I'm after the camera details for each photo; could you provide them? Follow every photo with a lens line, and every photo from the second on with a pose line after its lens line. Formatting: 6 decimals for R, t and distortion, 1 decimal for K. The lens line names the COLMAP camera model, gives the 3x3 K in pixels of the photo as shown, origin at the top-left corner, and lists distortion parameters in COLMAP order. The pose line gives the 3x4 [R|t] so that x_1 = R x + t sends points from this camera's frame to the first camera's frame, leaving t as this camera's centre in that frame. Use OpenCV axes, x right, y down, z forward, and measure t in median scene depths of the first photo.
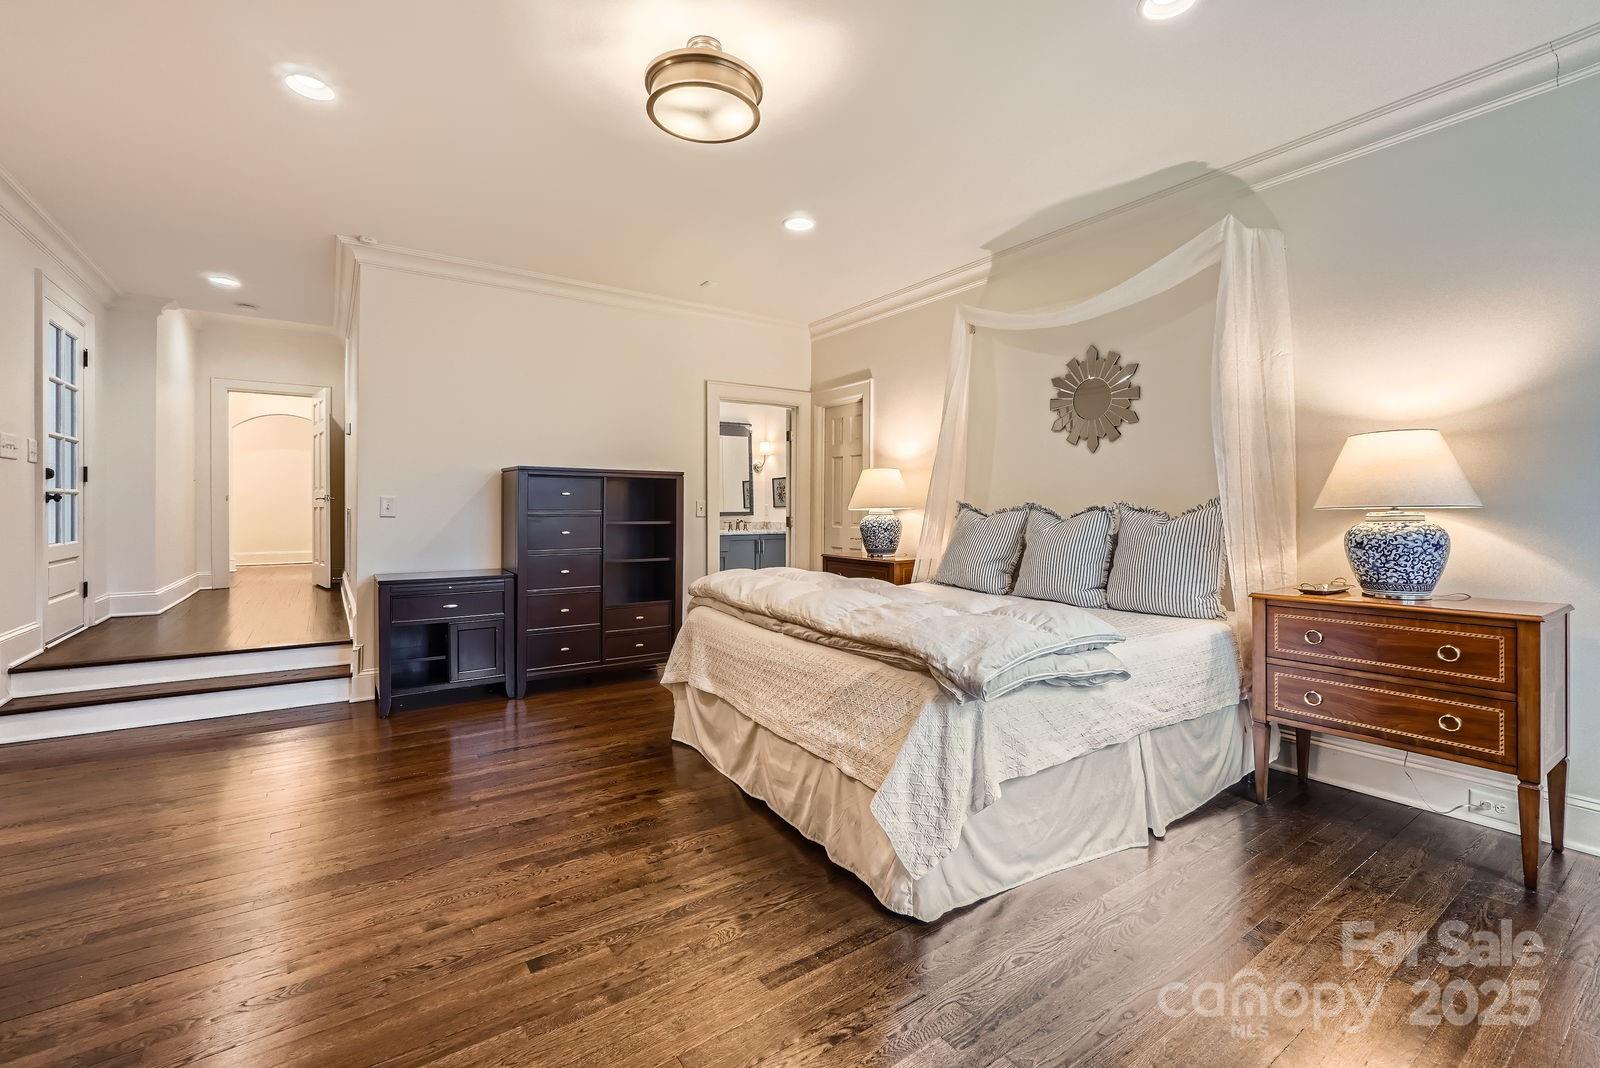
lens RADIAL K [[688.6, 0, 801.0], [0, 688.6, 523.3], [0, 0, 1]] dist [-0.012846, 0.000218]
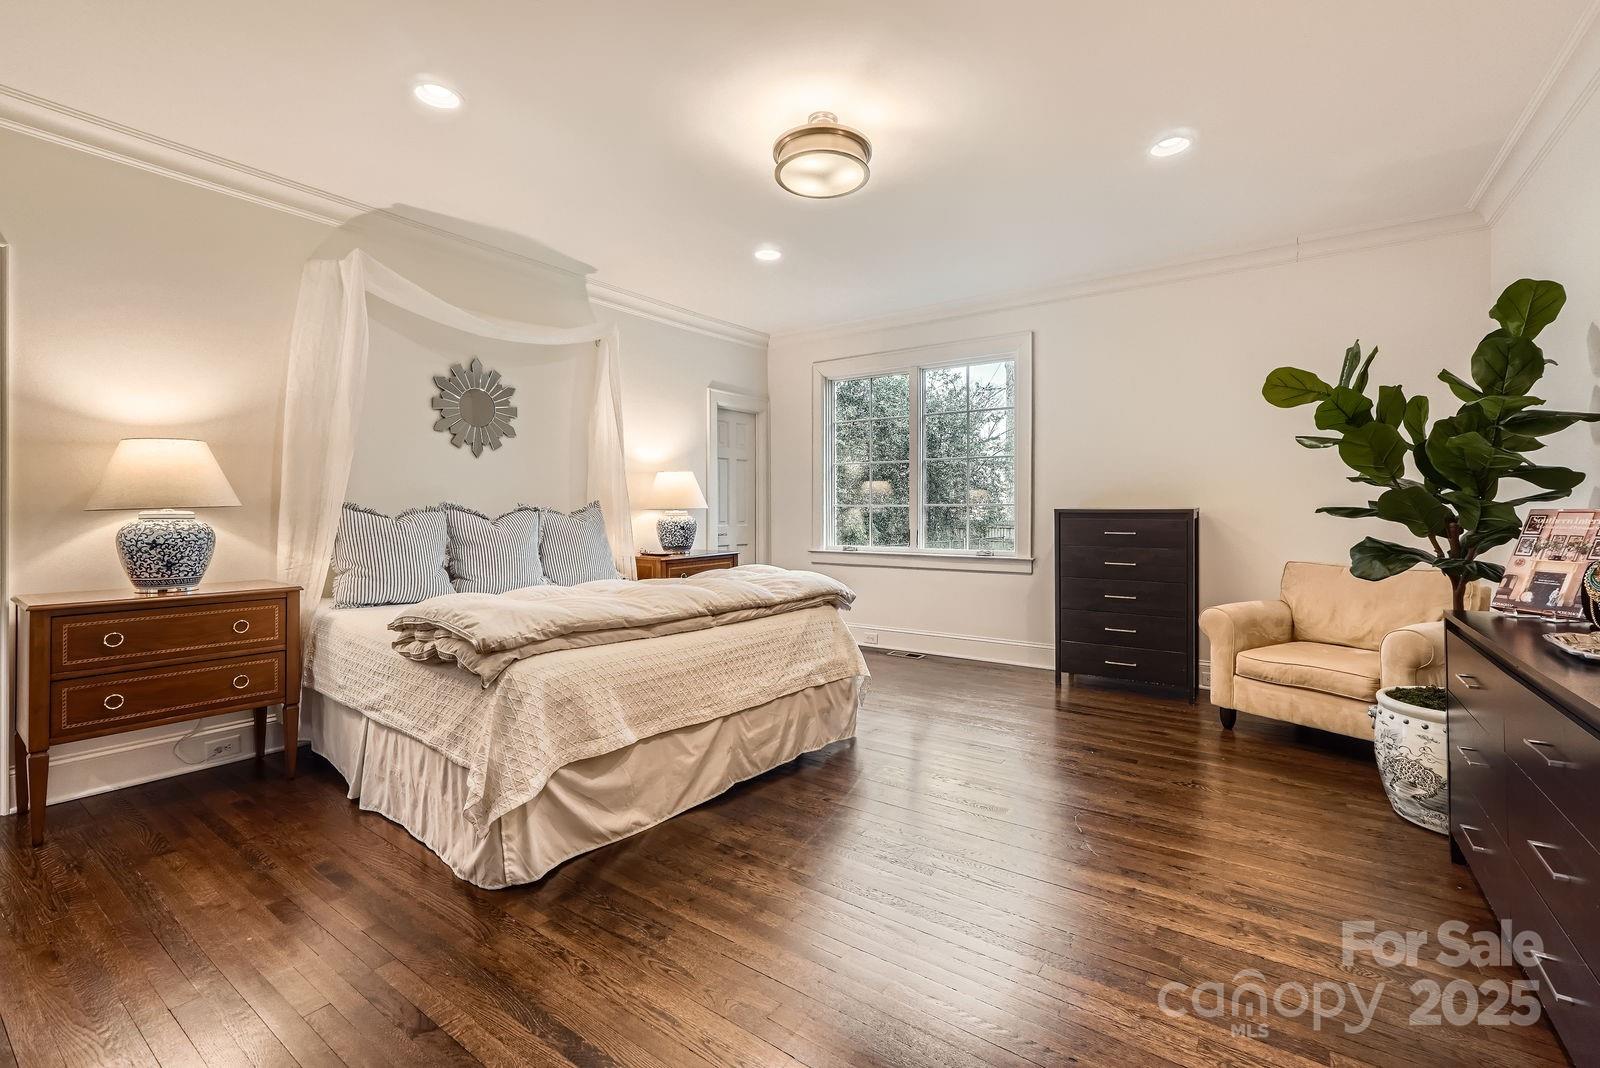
lens RADIAL K [[695.5, 0, 799.8], [0, 695.5, 515.1], [0, 0, 1]] dist [-0.011592, 0.000208]
pose [[-0.346516, -0.008964, 0.938001, -0.808197], [0.017762, 0.999712, 0.016115, -0.020804], [-0.937876, 0.022245, -0.346257, 0.936413]]
